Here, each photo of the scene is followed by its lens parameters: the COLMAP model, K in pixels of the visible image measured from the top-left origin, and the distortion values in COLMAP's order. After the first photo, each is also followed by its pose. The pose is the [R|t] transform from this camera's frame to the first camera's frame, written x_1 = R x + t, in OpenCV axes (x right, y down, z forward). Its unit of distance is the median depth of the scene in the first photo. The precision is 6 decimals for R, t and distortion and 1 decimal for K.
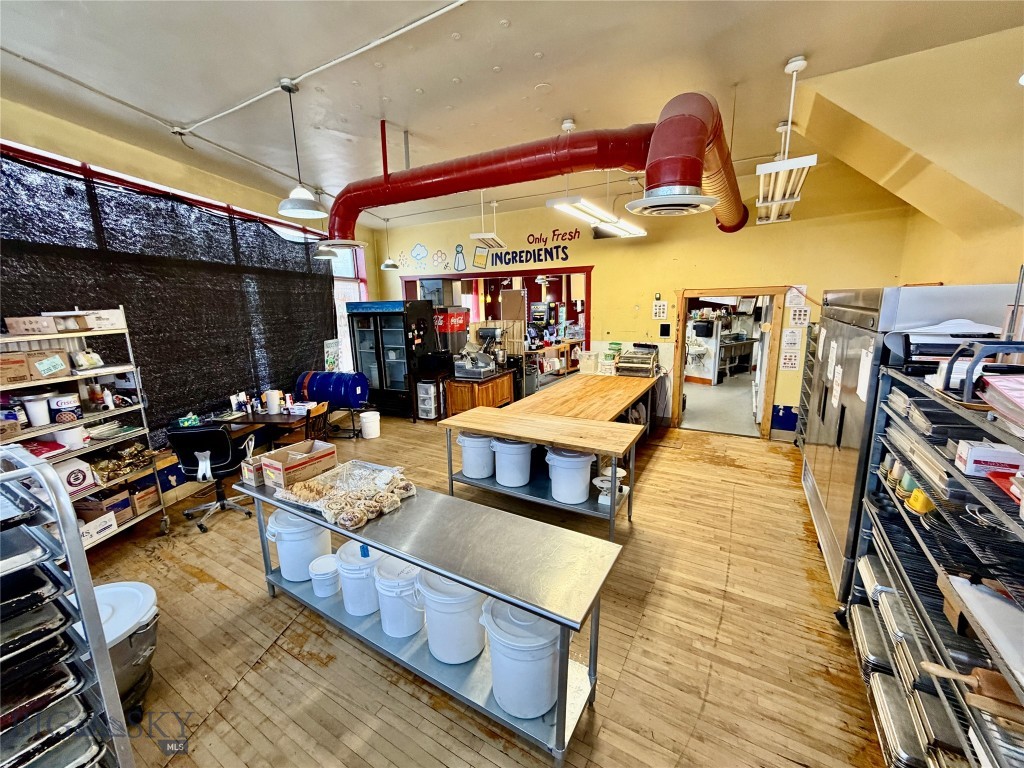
lens RADIAL K [[408.1, 0, 510.1], [0, 408.1, 384.6], [0, 0, 1]] dist [-0.000022, -0.000159]
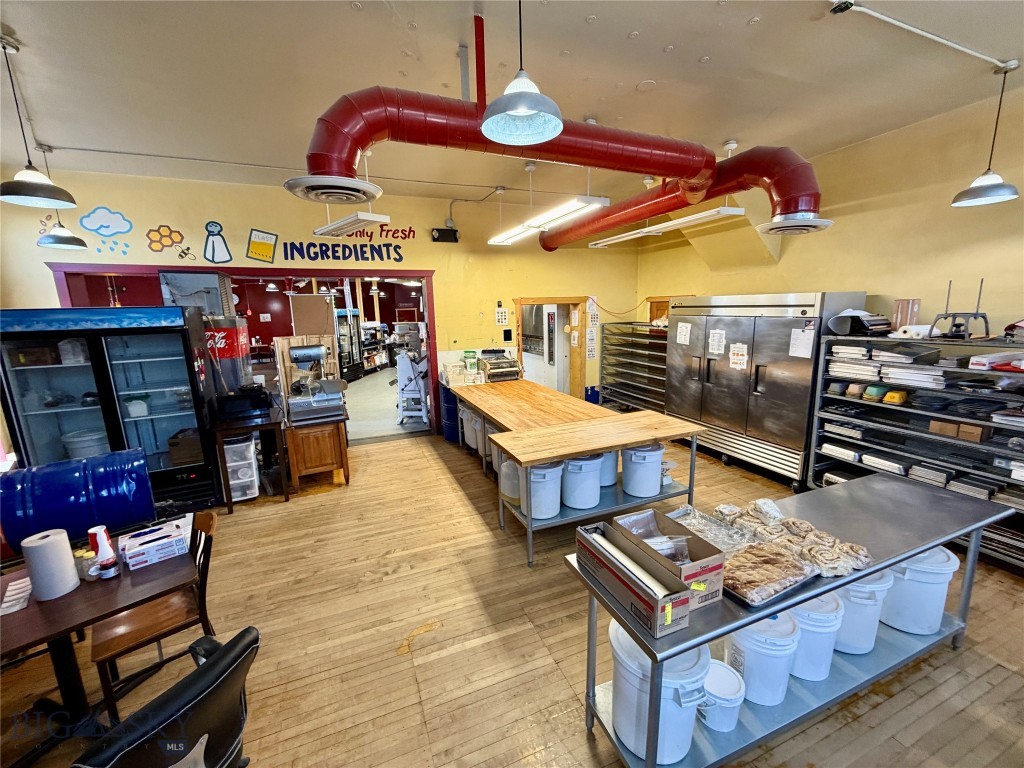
lens RADIAL K [[408.1, 0, 510.1], [0, 408.1, 384.6], [0, 0, 1]] dist [-0.000022, -0.000159]
pose [[0.610905, -0.139251, 0.779361, -0.429772], [0.169922, 0.984531, 0.042716, -0.045915], [-0.773254, 0.106335, 0.625117, 0.307962]]
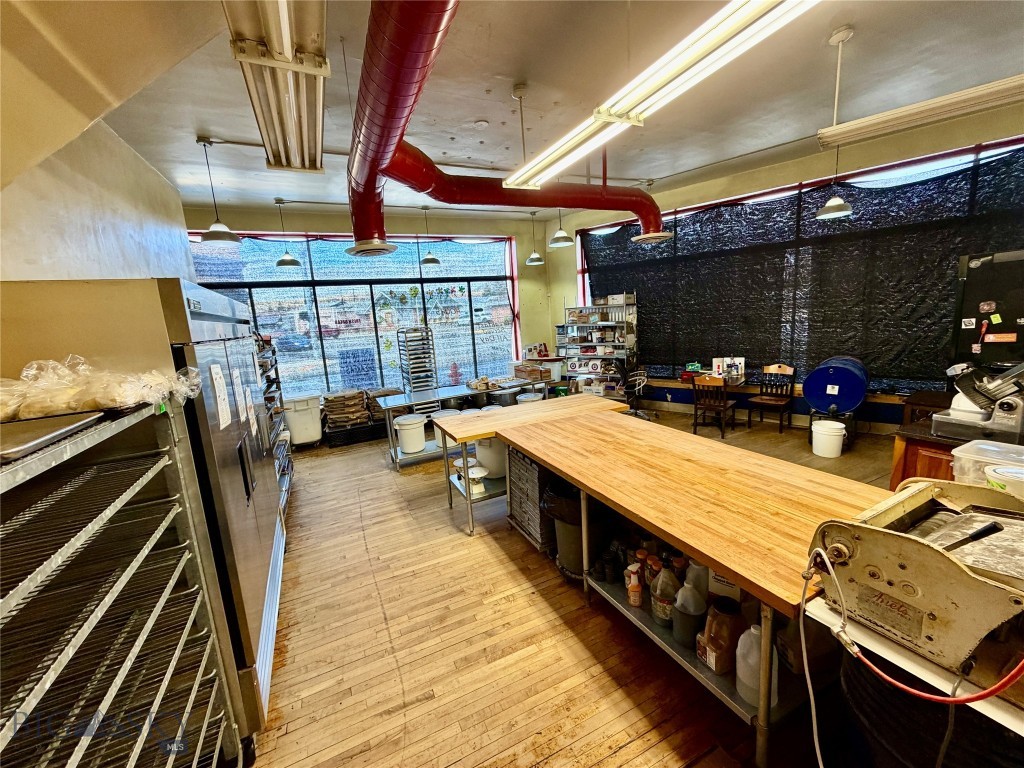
lens RADIAL K [[408.1, 0, 510.1], [0, 408.1, 384.6], [0, 0, 1]] dist [-0.000022, -0.000159]
pose [[-0.559896, 0.202805, -0.803359, 0.506172], [-0.087329, 0.949737, 0.300621, -0.151974], [0.823948, 0.238473, -0.514043, 0.809220]]
